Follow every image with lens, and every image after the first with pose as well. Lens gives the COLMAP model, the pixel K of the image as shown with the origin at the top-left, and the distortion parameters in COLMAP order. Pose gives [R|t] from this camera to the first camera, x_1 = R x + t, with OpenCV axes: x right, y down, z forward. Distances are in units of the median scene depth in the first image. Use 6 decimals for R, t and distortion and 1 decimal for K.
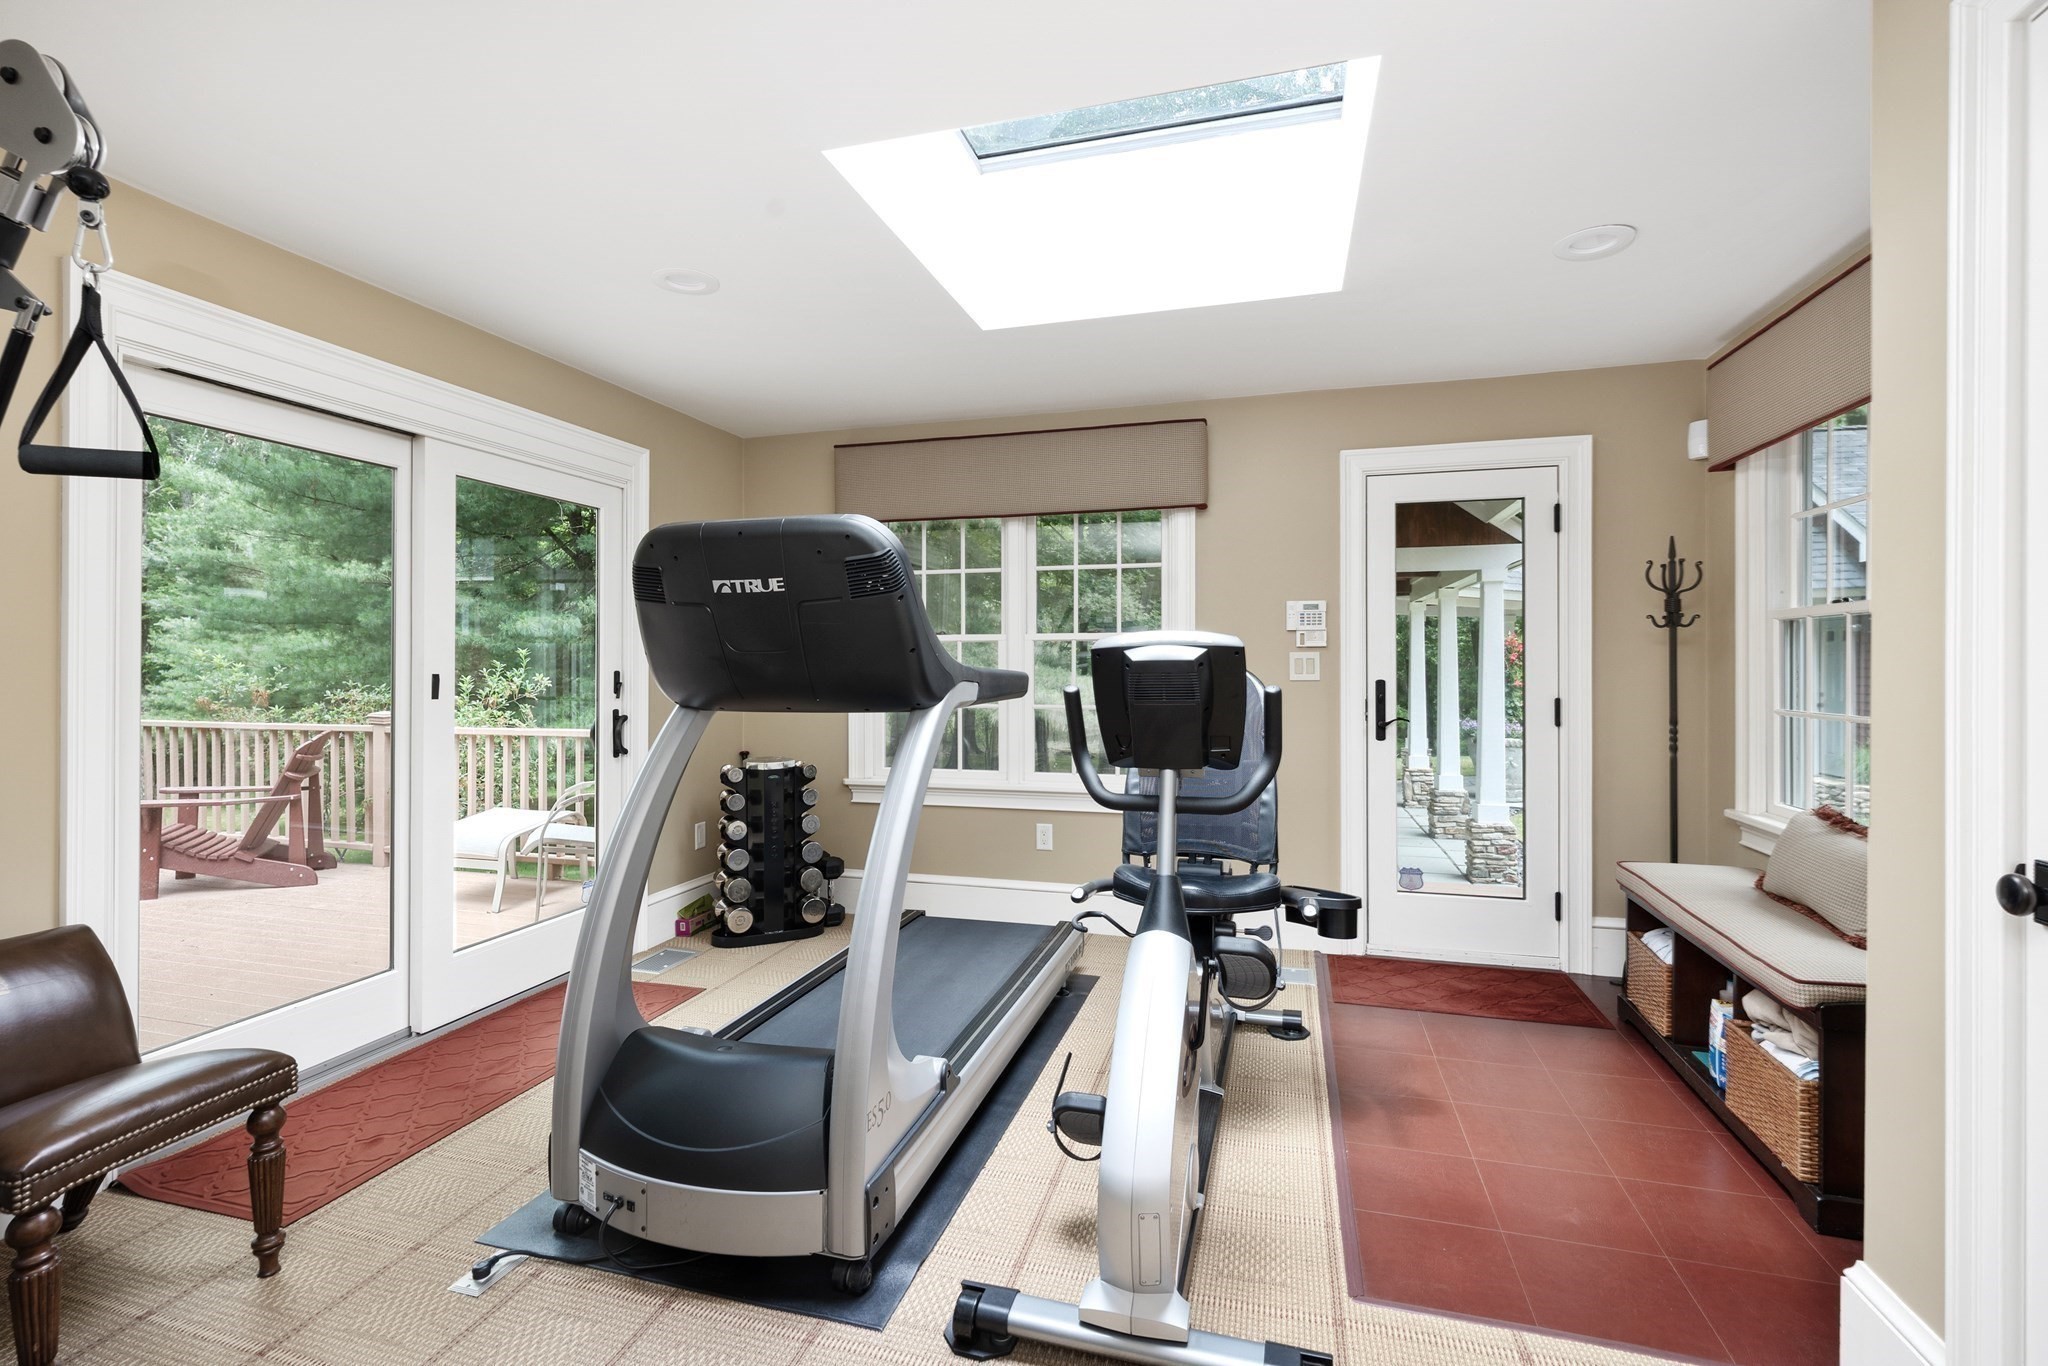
lens RADIAL K [[915.8, 0, 1015.5], [0, 915.8, 672.6], [0, 0, 1]] dist [0.003008, 0.000118]
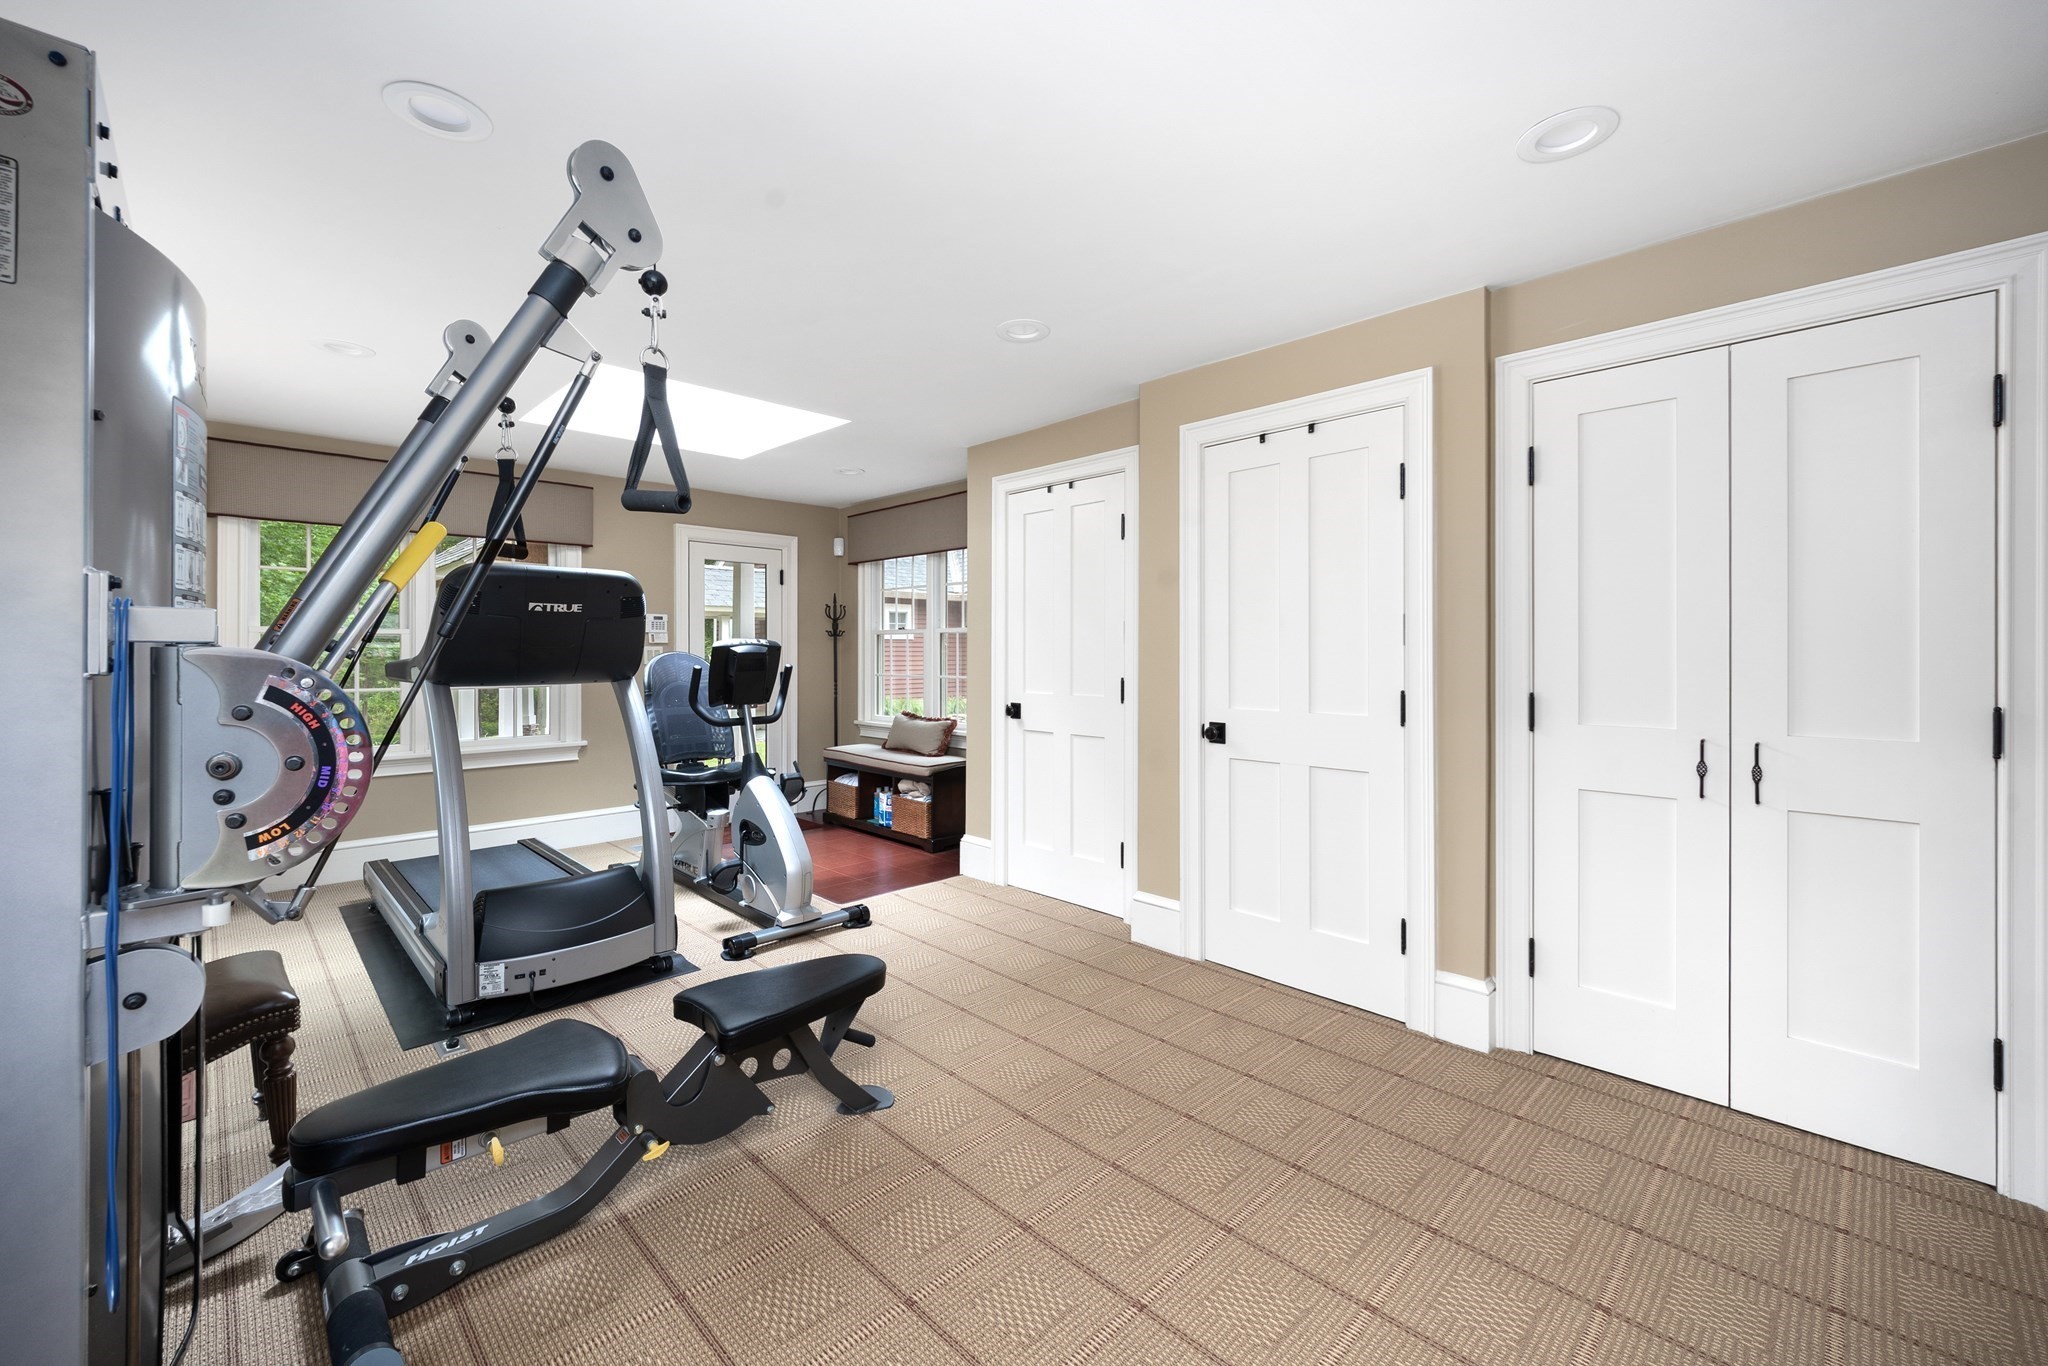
lens RADIAL K [[838.2, 0, 1019.0], [0, 838.2, 661.7], [0, 0, 1]] dist [0.000142, 0.000004]
pose [[0.483565, -0.008797, 0.875264, -0.990594], [0.008465, 0.999950, 0.005373, 0.002607], [-0.875268, 0.004811, 0.483615, -0.388693]]
